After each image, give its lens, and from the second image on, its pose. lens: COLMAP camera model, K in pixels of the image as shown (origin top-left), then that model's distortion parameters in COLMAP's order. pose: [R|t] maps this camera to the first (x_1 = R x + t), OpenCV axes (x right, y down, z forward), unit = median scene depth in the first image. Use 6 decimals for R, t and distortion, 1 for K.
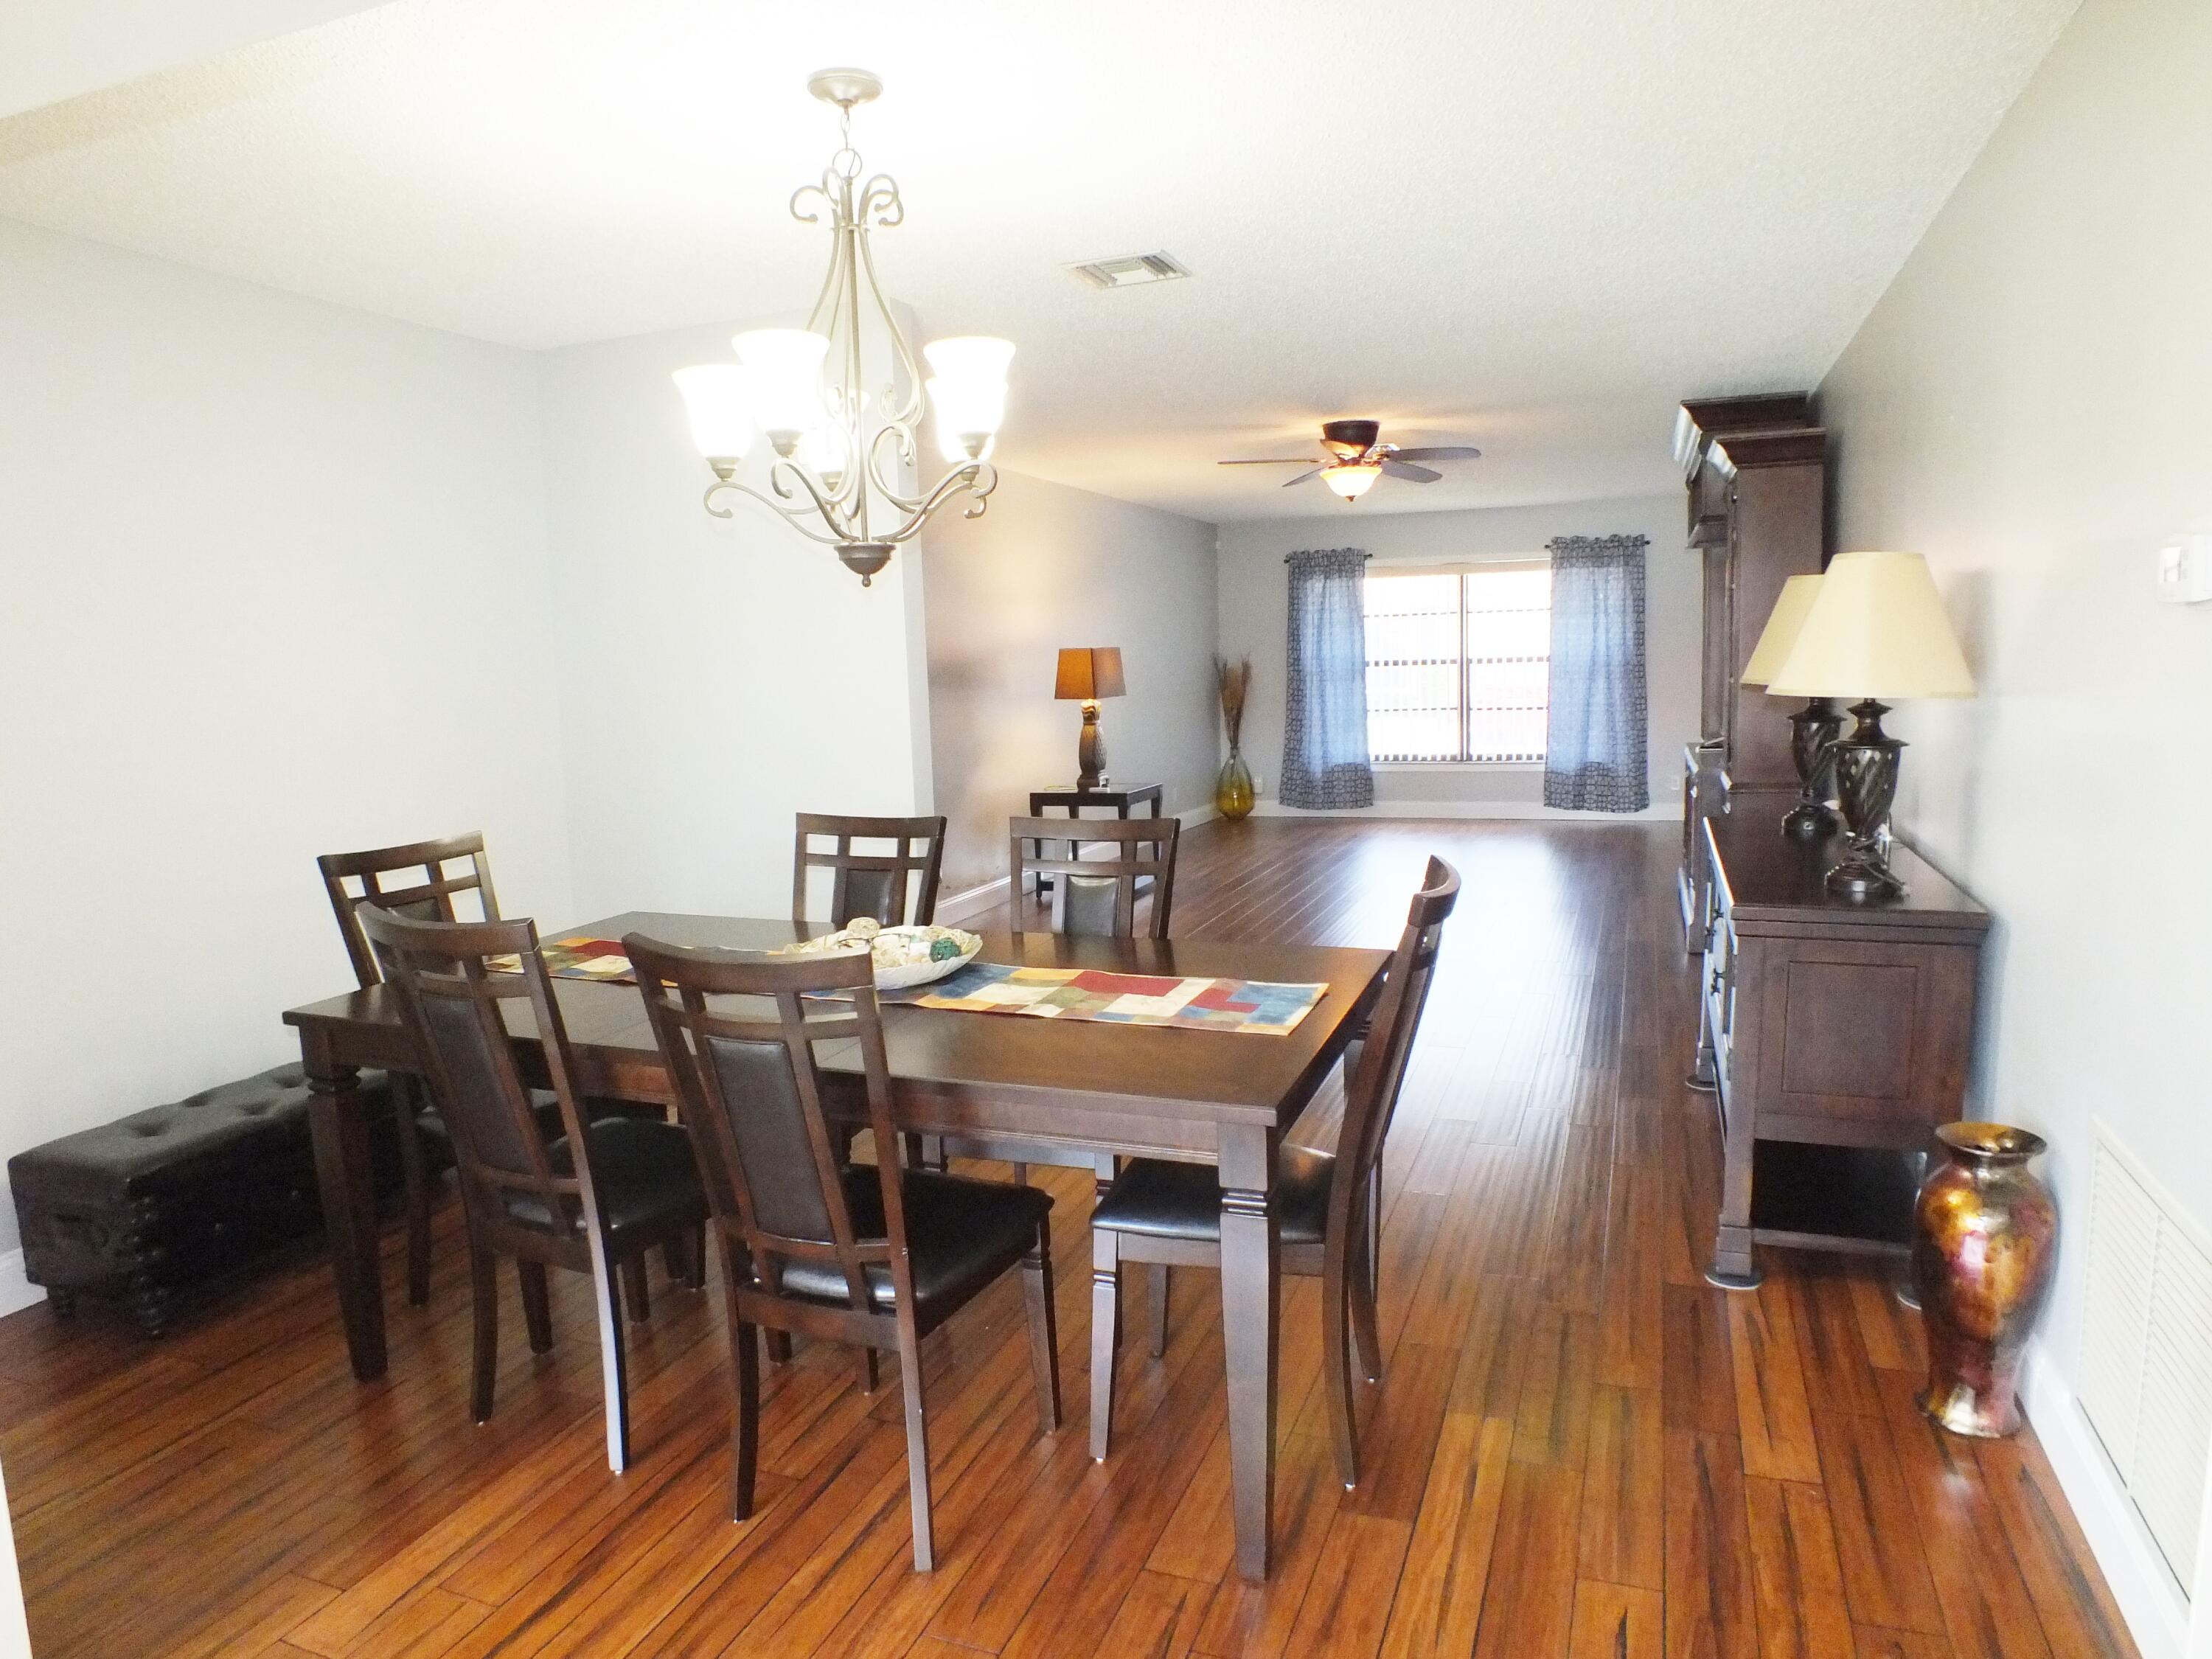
lens RADIAL K [[1417.6, 0, 1081.0], [0, 1417.6, 853.4], [0, 0, 1]] dist [-0.050692, 0.001147]
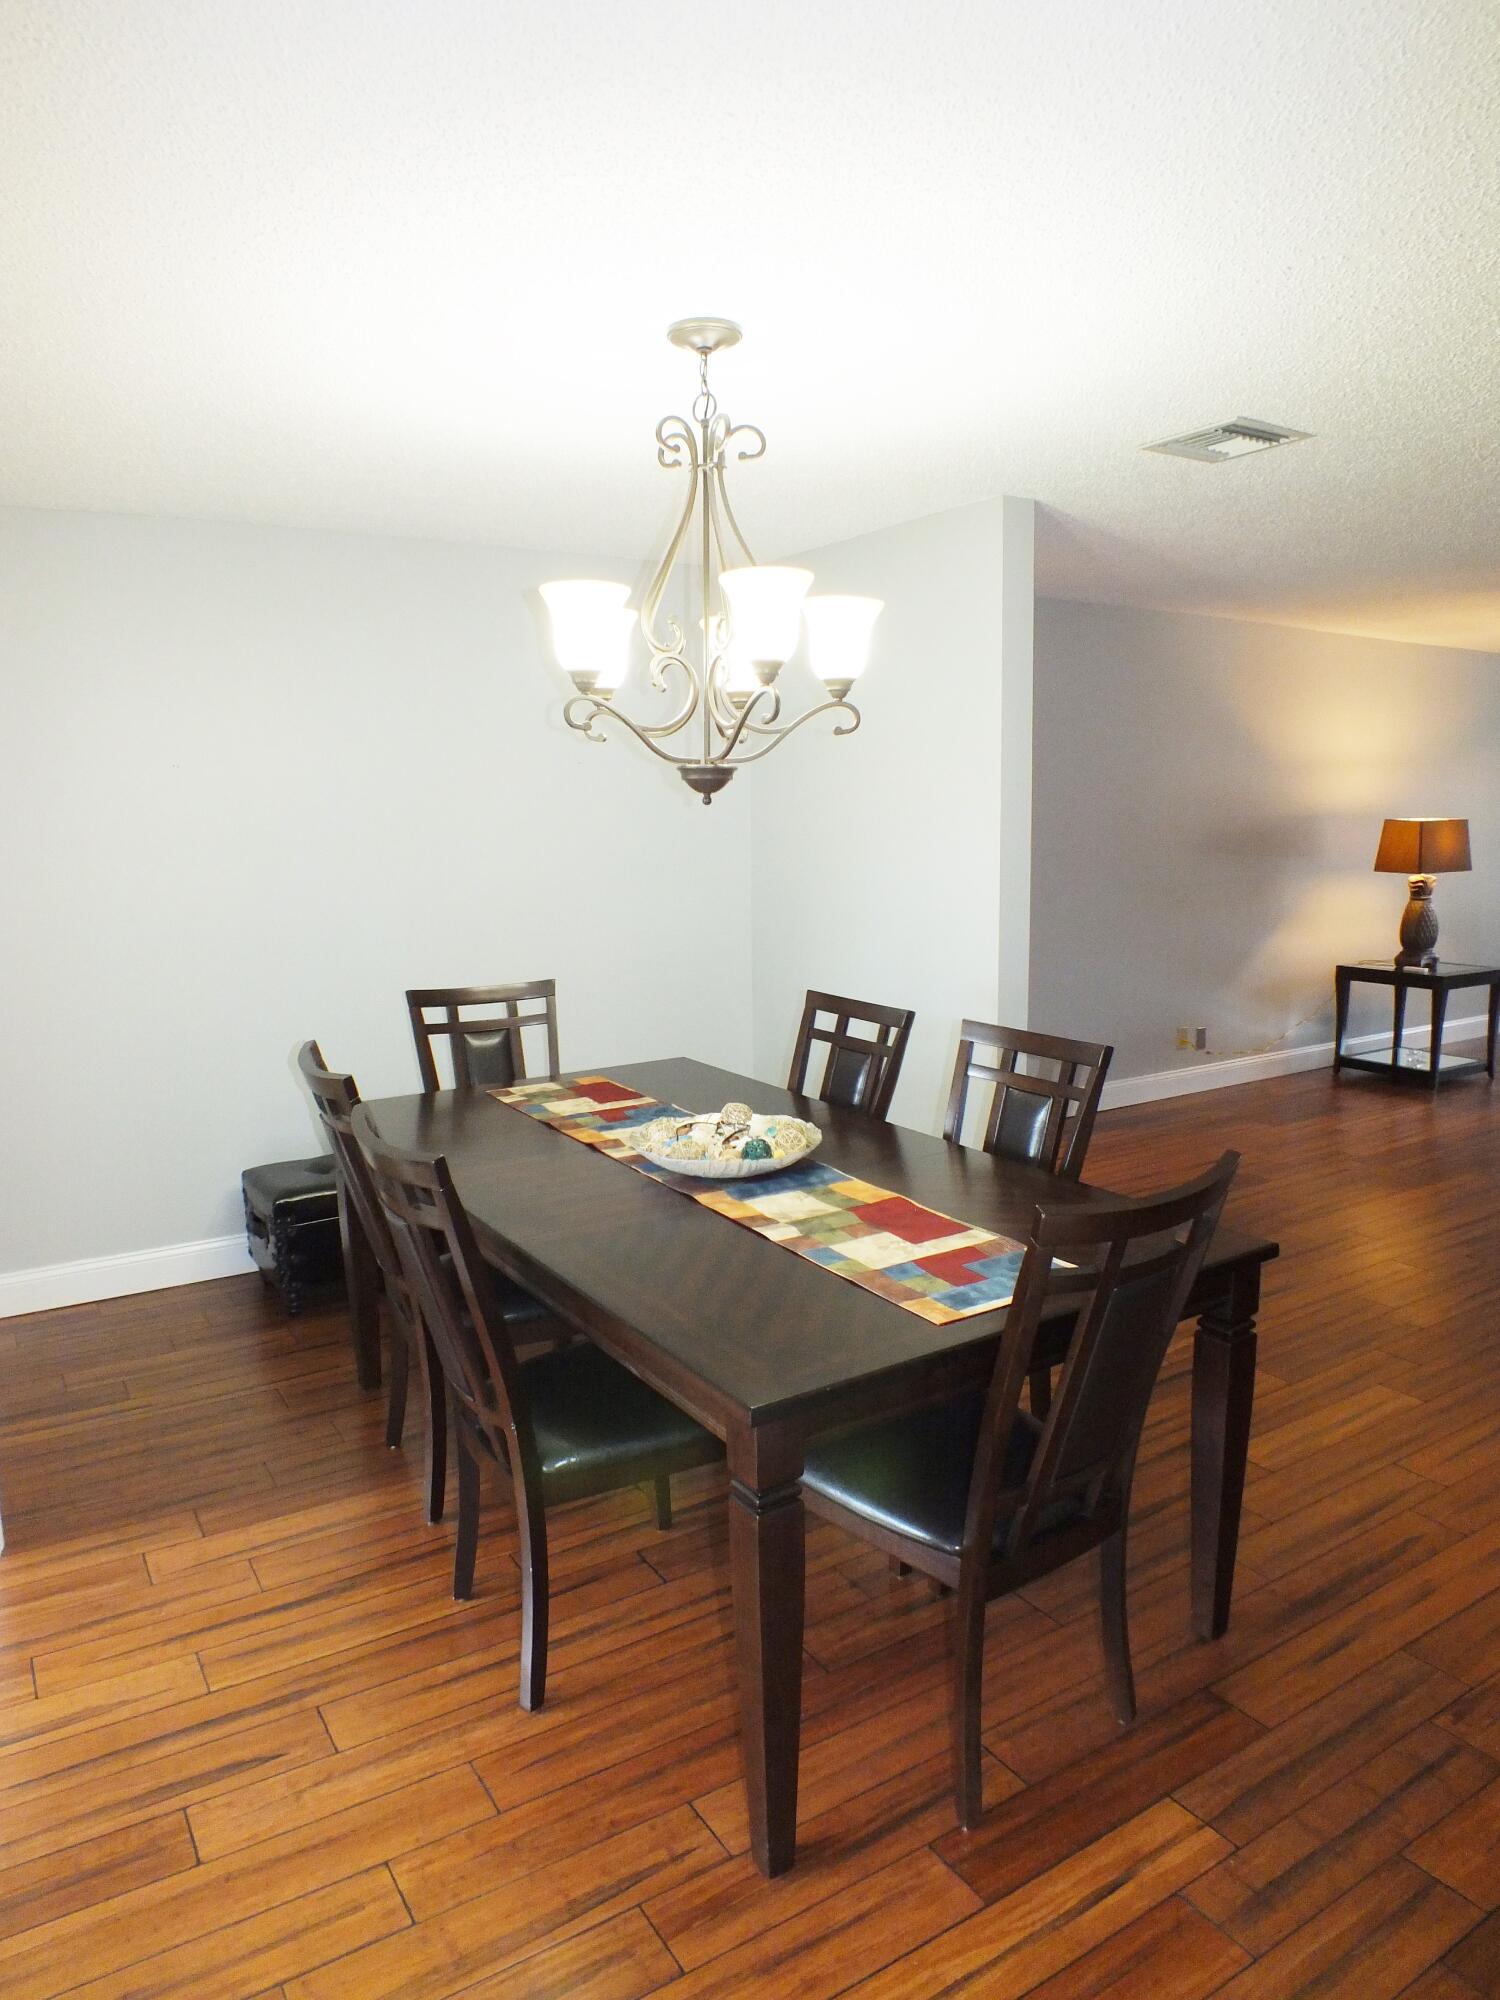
lens RADIAL K [[1242.7, 0, 750.0], [0, 1242.7, 1000.0], [0, 0, 1]] dist [-0.062357, 0.031344]
pose [[0.803017, 0.119353, -0.583882, 0.100815], [-0.101010, 0.992823, 0.064026, -0.024142], [0.587333, 0.007564, 0.809310, 0.059622]]
